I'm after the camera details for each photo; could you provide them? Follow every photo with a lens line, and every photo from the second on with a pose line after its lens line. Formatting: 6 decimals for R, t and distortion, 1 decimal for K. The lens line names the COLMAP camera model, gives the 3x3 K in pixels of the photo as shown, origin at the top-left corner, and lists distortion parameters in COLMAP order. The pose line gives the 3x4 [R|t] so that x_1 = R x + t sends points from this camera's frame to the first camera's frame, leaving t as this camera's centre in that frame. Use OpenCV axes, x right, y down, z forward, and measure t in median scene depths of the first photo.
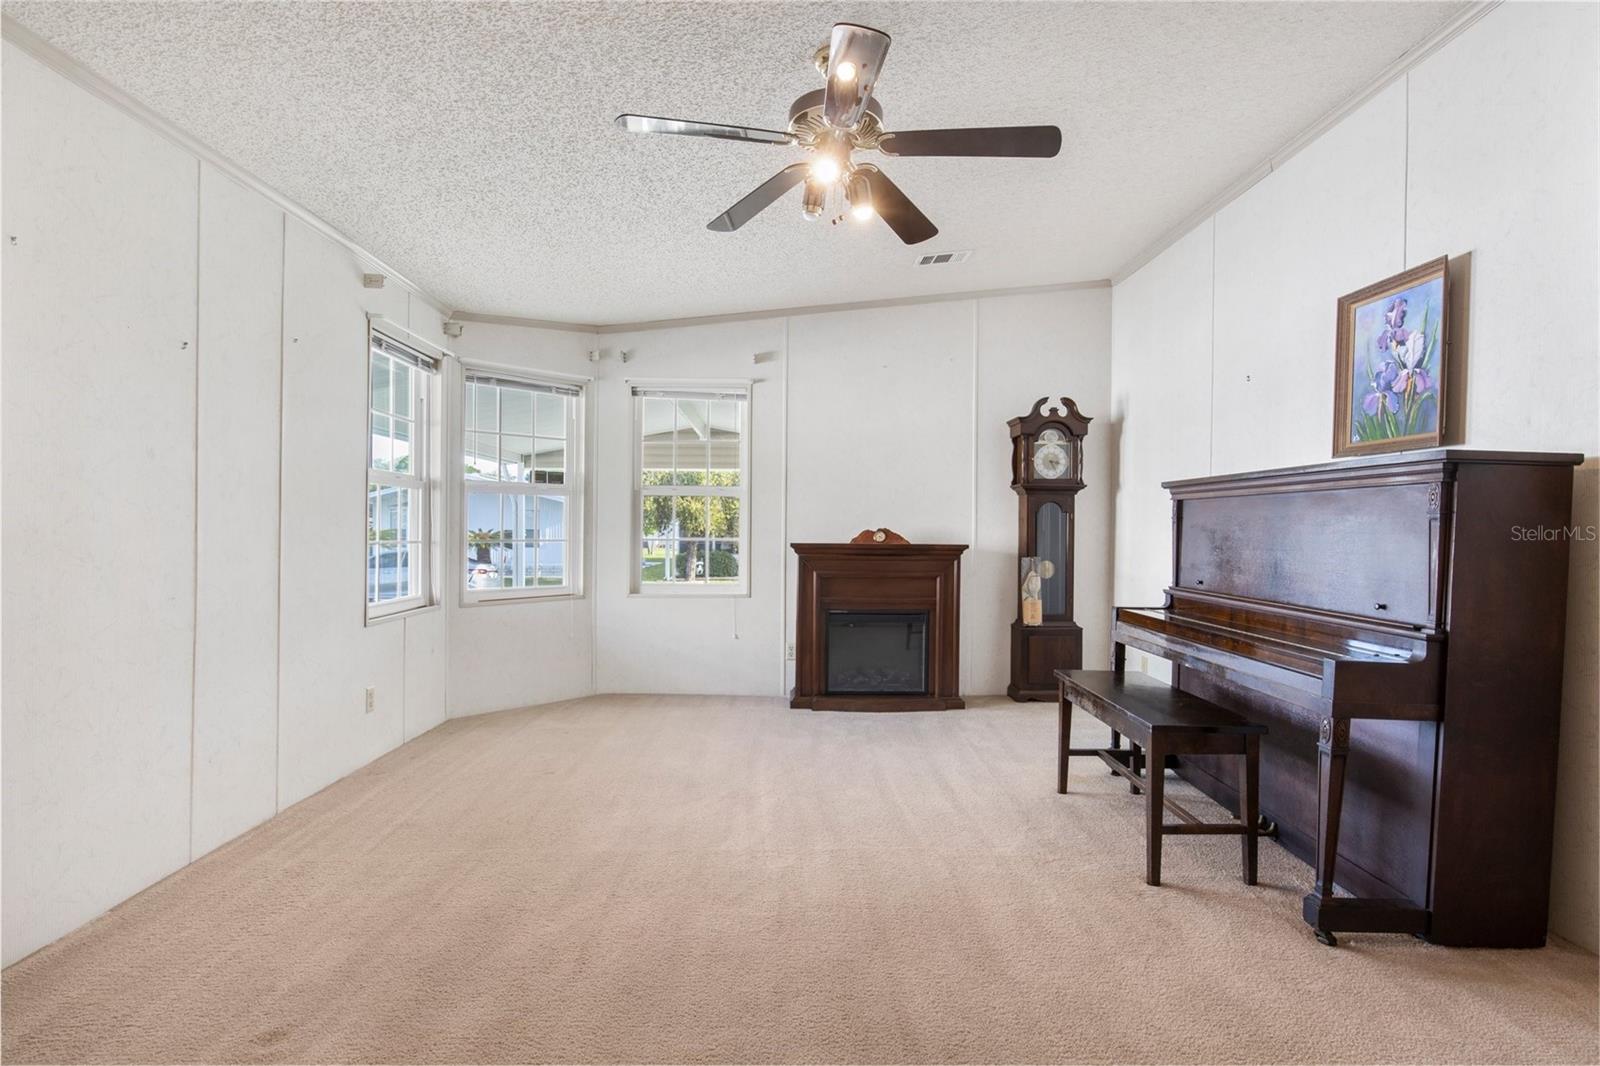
lens RADIAL K [[817.5, 0, 799.0], [0, 817.5, 536.7], [0, 0, 1]] dist [-0.009606, 0.000321]
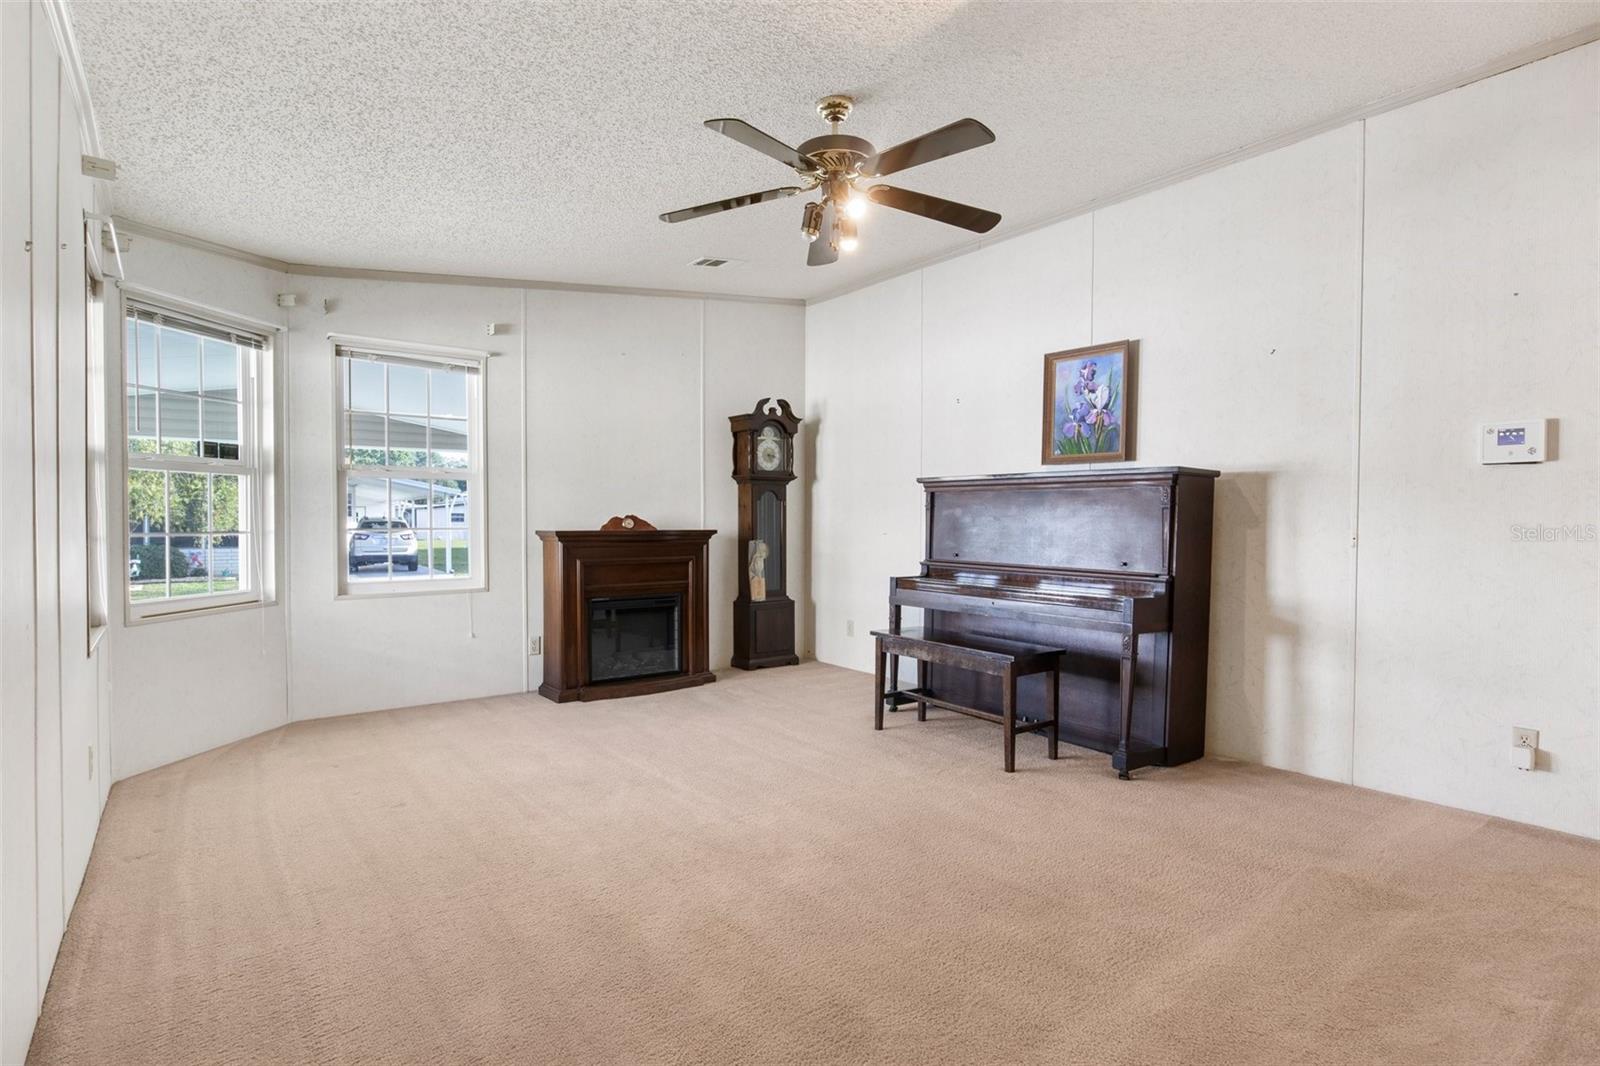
lens RADIAL K [[817.5, 0, 848.6], [0, 817.5, 539.9], [0, 0, 1]] dist [-0.009606, 0.000321]
pose [[0.797930, -0.022690, 0.602323, -0.315590], [0.009452, 0.999639, 0.025136, -0.002521], [-0.602676, -0.014364, 0.797856, 0.032939]]
